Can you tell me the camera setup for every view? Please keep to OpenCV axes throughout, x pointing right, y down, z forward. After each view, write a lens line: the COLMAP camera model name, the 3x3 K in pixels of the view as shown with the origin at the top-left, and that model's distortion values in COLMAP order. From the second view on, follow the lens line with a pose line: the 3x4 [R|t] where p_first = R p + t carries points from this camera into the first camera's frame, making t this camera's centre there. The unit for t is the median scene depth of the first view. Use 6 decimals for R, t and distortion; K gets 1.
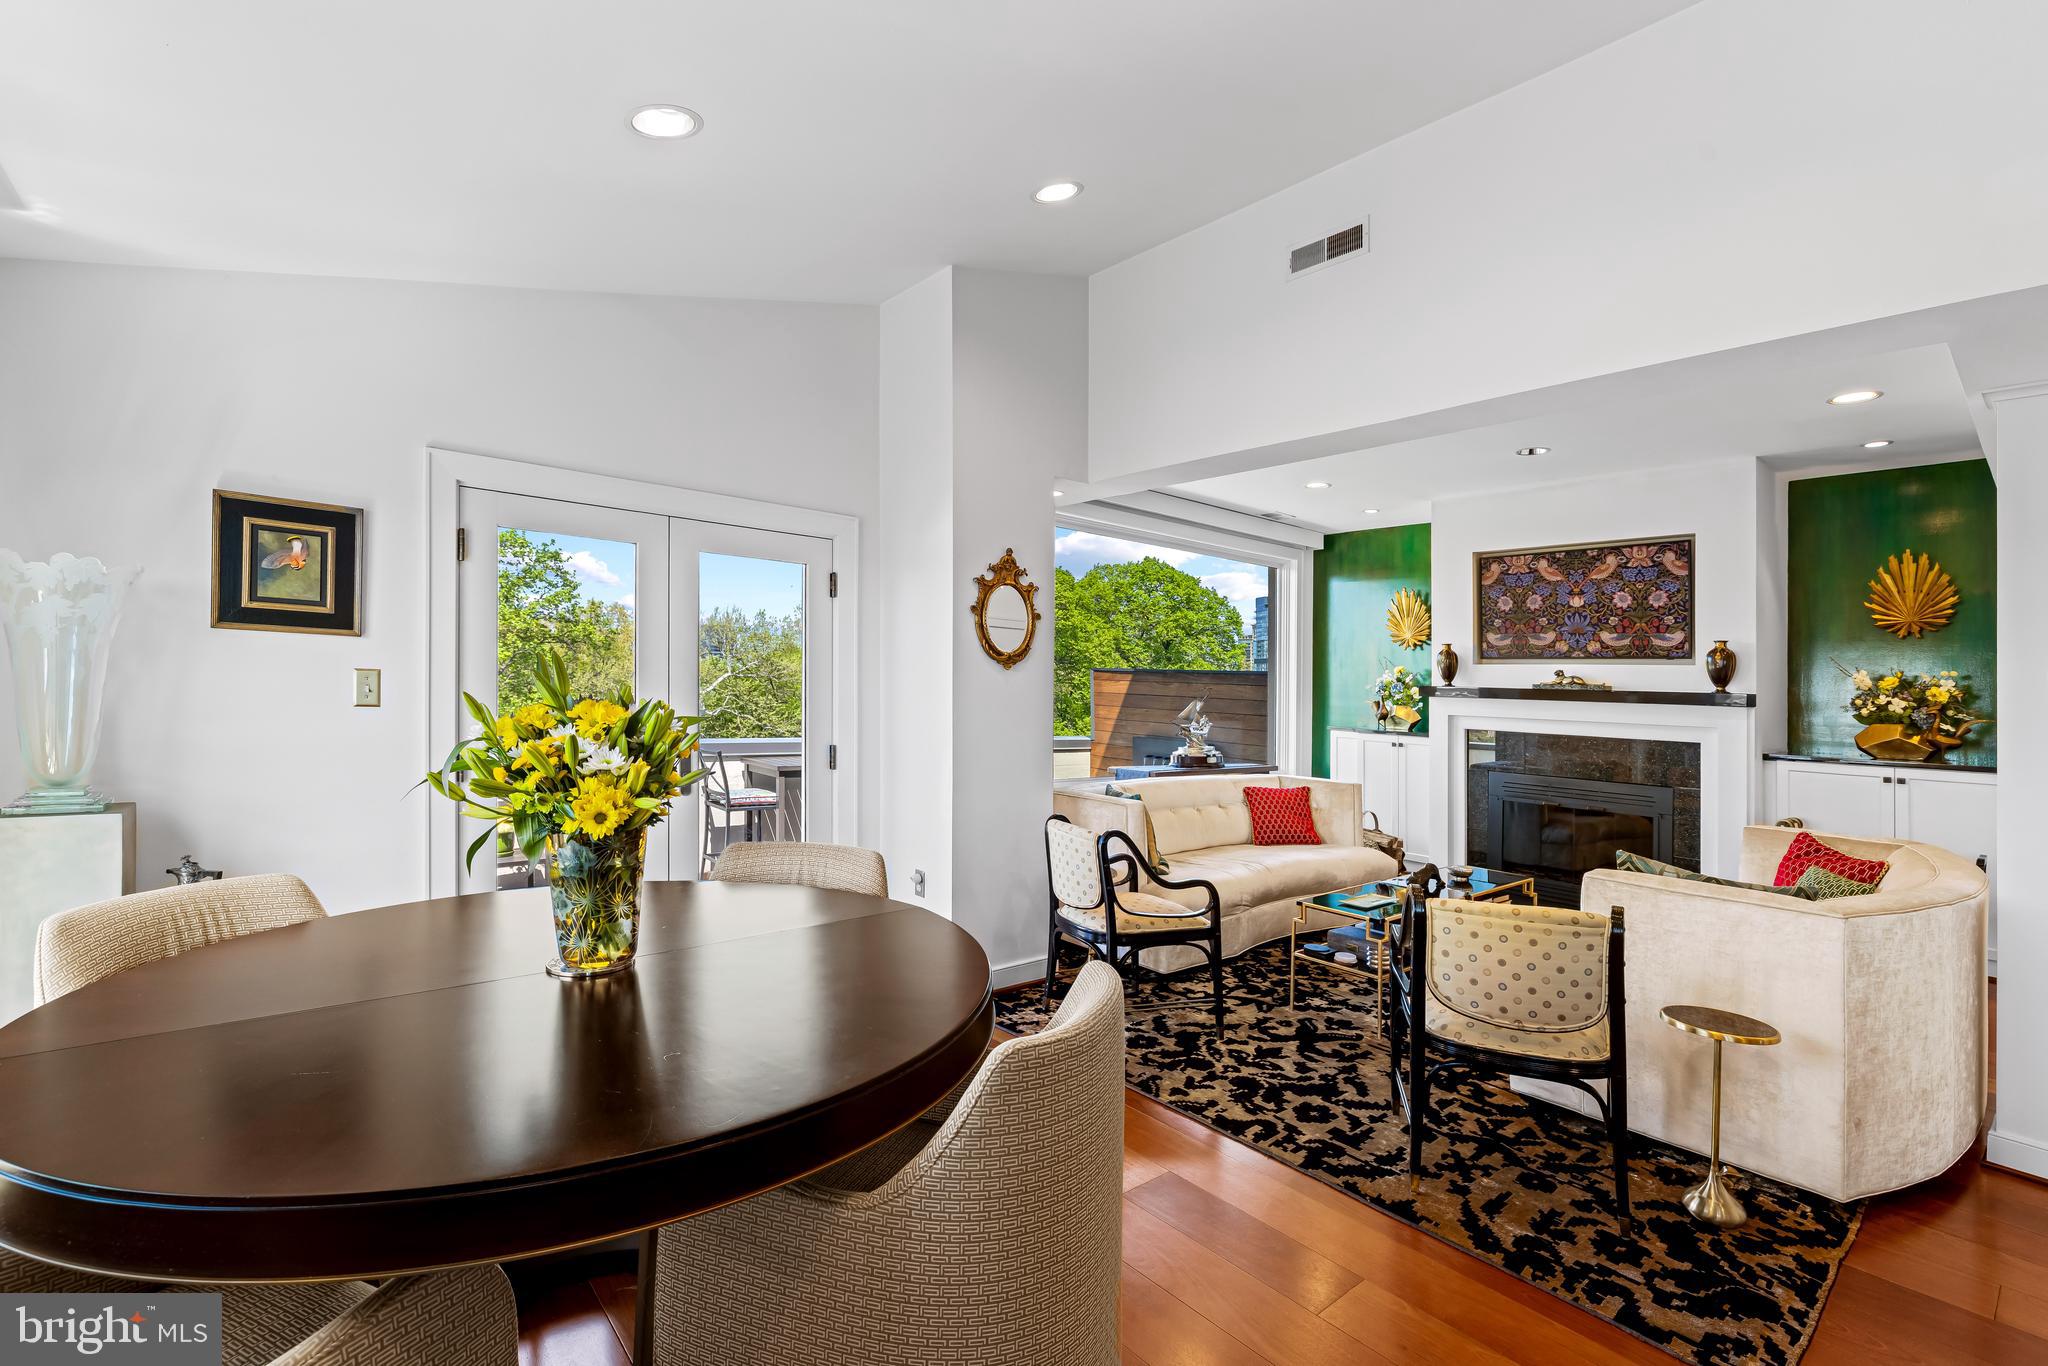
lens RADIAL K [[897.8, 0, 1017.9], [0, 897.8, 607.5], [0, 0, 1]] dist [-0.000469, 0.000349]
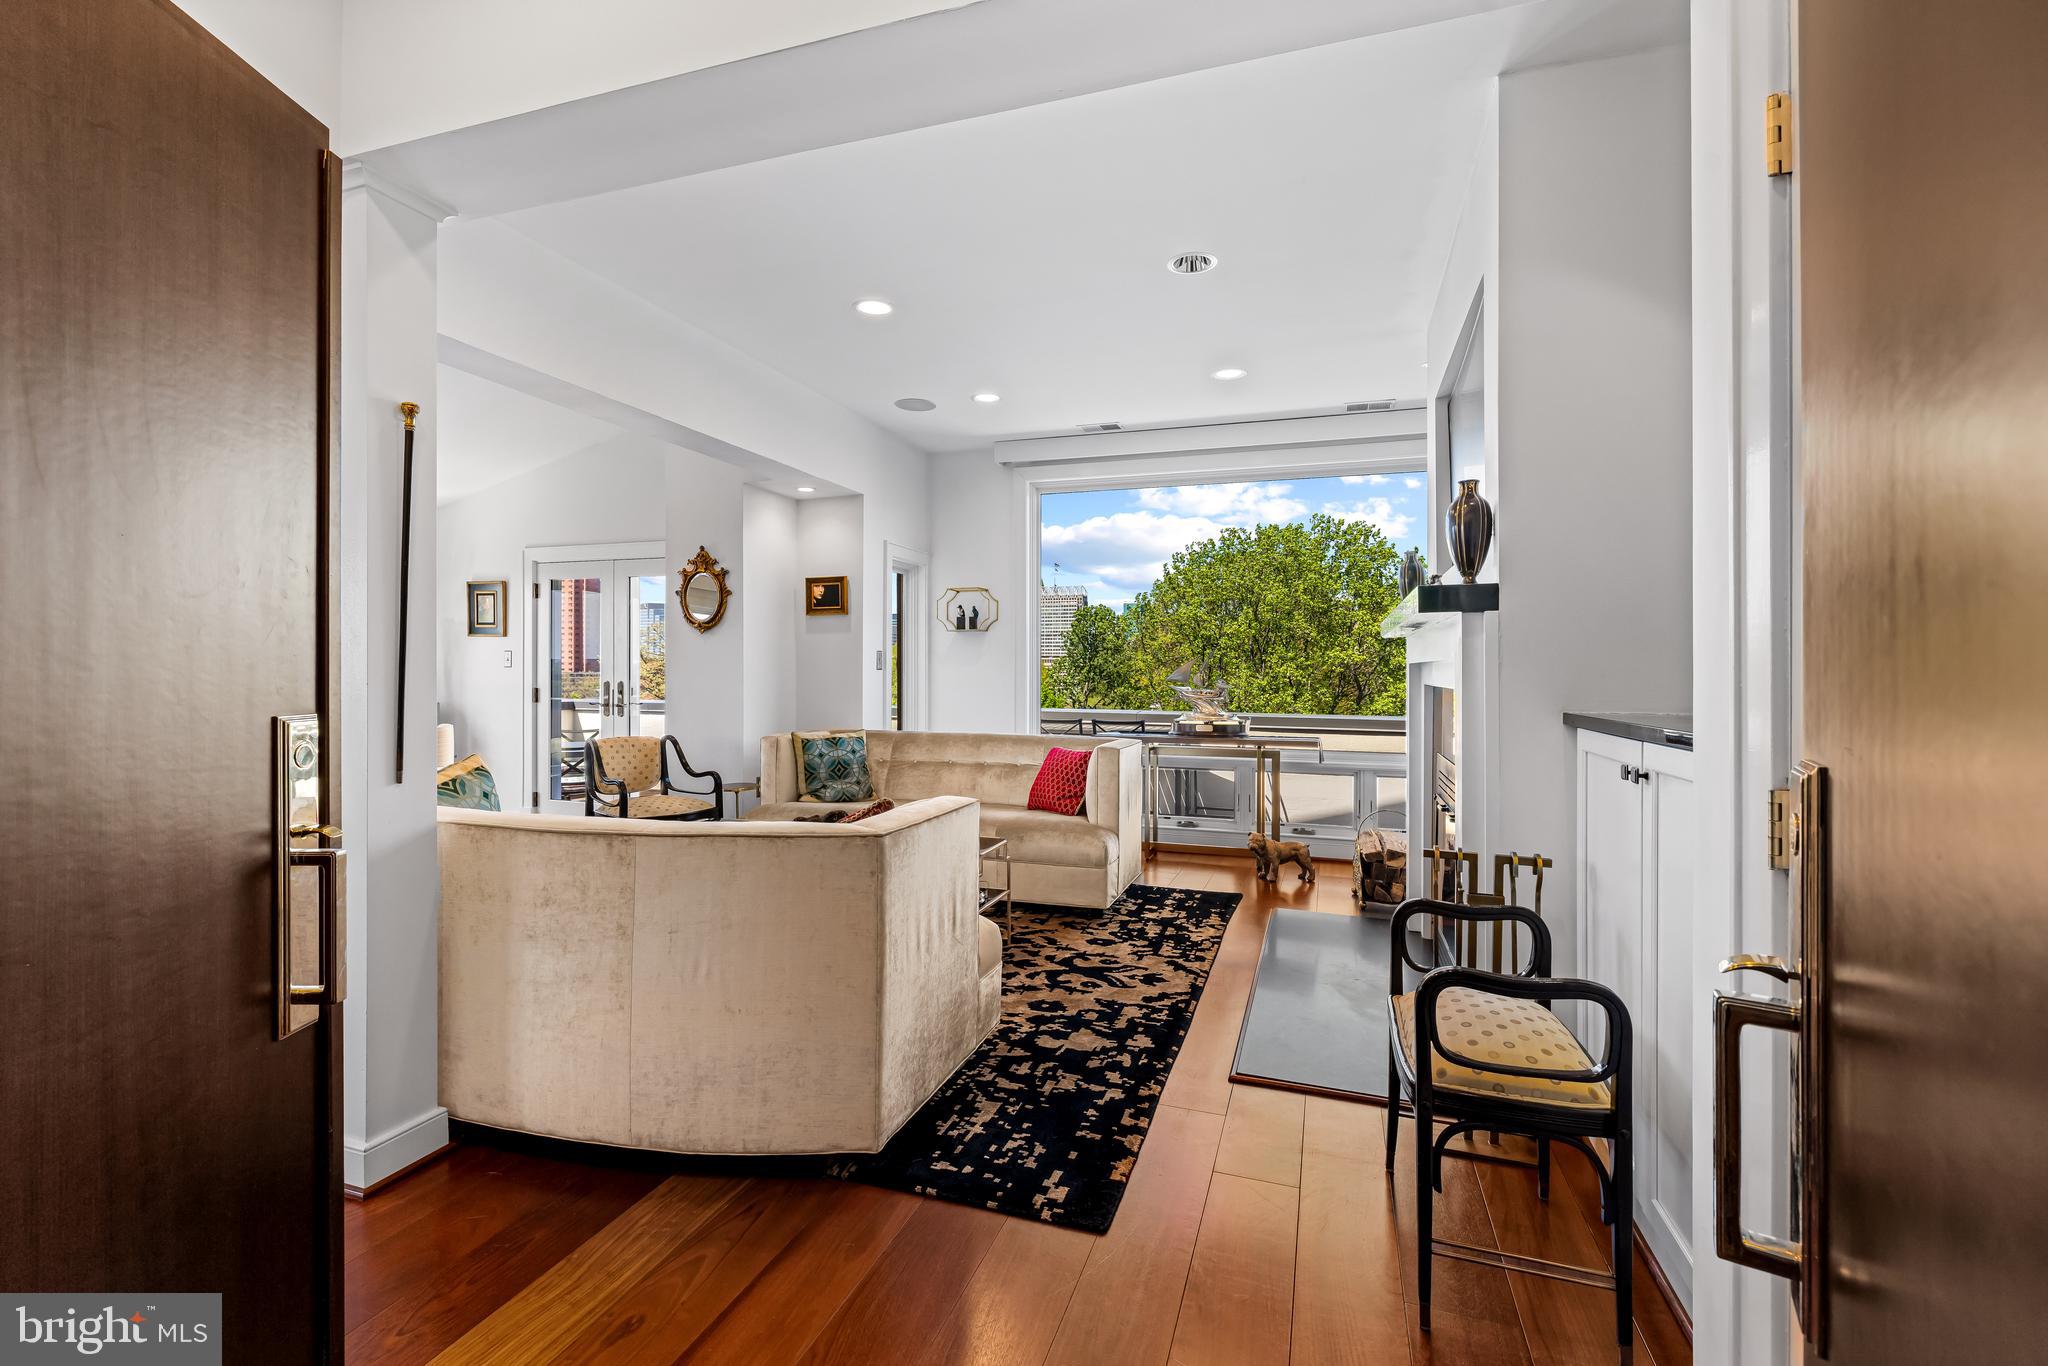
lens RADIAL K [[876.6, 0, 1024.0], [0, 876.6, 683.0], [0, 0, 1]] dist [-0.001794, -0.000005]
pose [[0.522265, -0.017664, -0.852601, 0.996816], [0.080551, 0.996337, 0.028700, 0.103023], [0.848971, -0.083667, 0.521774, 0.517819]]
